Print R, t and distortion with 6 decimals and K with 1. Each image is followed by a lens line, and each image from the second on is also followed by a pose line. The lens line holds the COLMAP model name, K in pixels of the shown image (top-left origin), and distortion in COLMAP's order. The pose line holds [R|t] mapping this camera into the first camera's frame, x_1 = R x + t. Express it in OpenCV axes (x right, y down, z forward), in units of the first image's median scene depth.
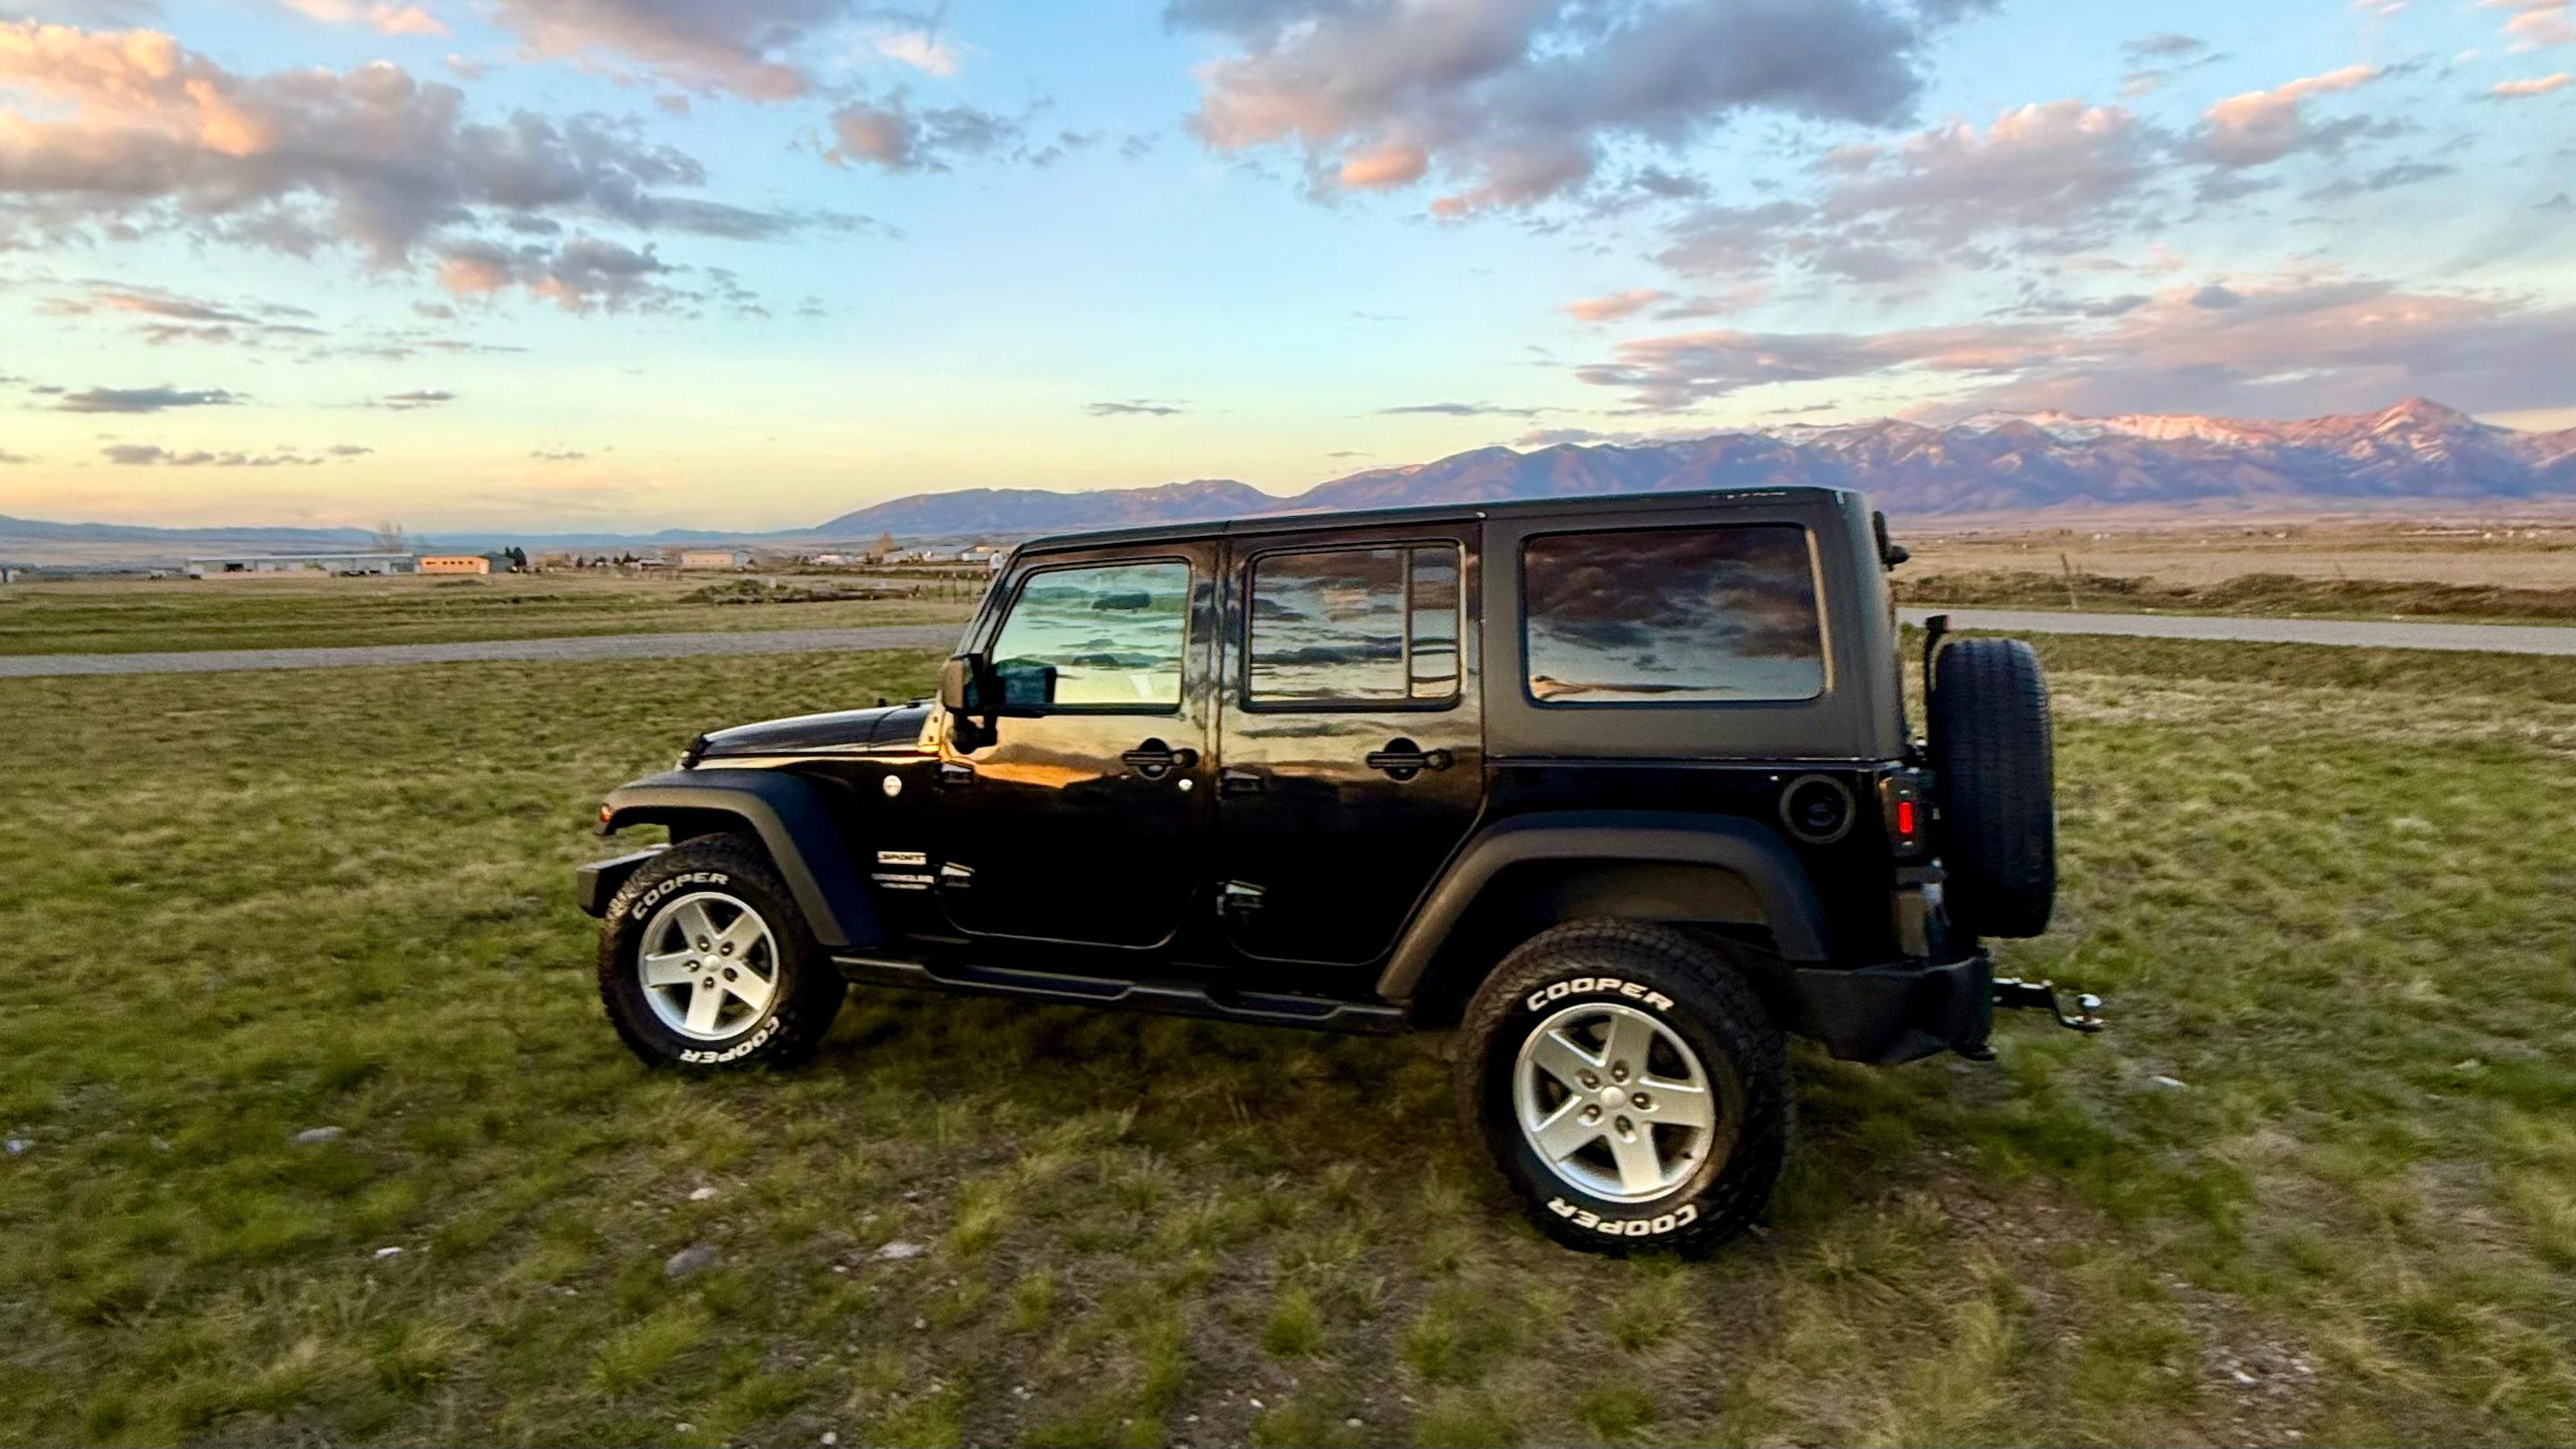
lens RADIAL K [[1898.6, 0, 1288.0], [0, 1898.6, 724.5], [0, 0, 1]] dist [-0.013018, 0.002544]
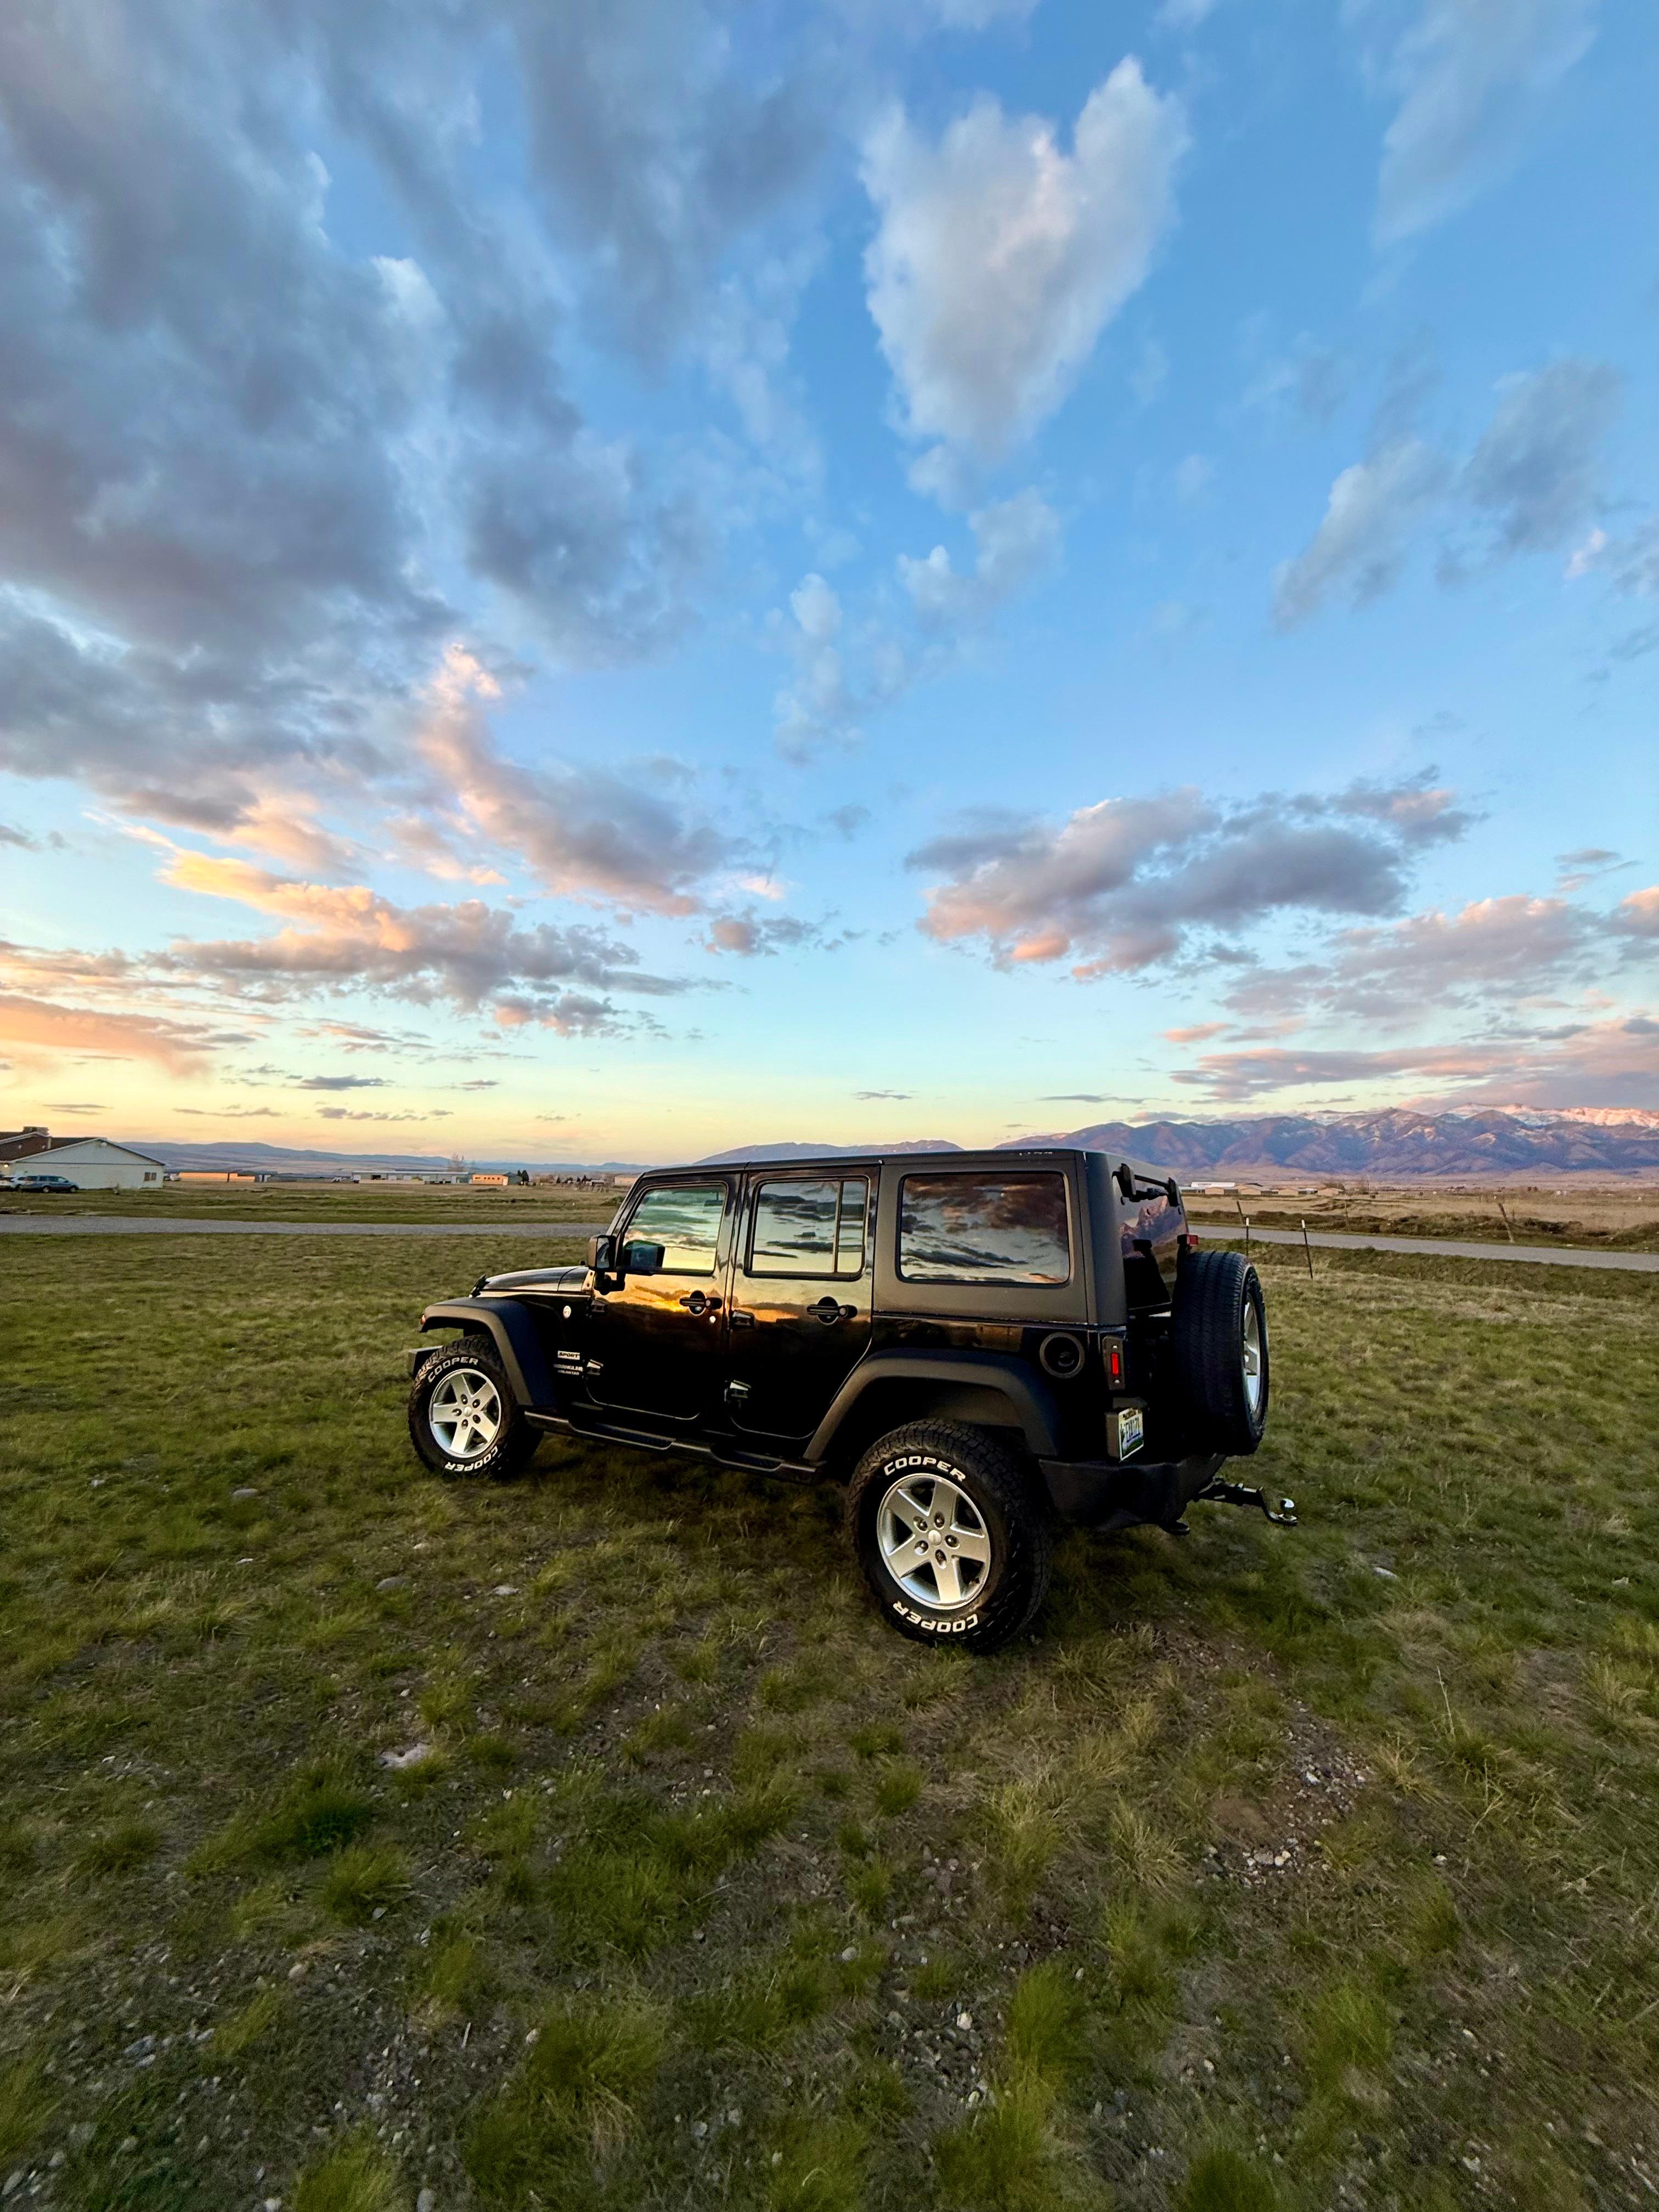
lens RADIAL K [[1232.0, 0, 829.5], [0, 1232.0, 1106.0], [0, 0, 1]] dist [0.000414, -0.017386]
pose [[0.971029, 0.014111, -0.238546, 0.205416], [-0.050956, 0.987523, -0.149005, 0.001874], [0.233467, 0.156843, 0.959632, -0.025977]]
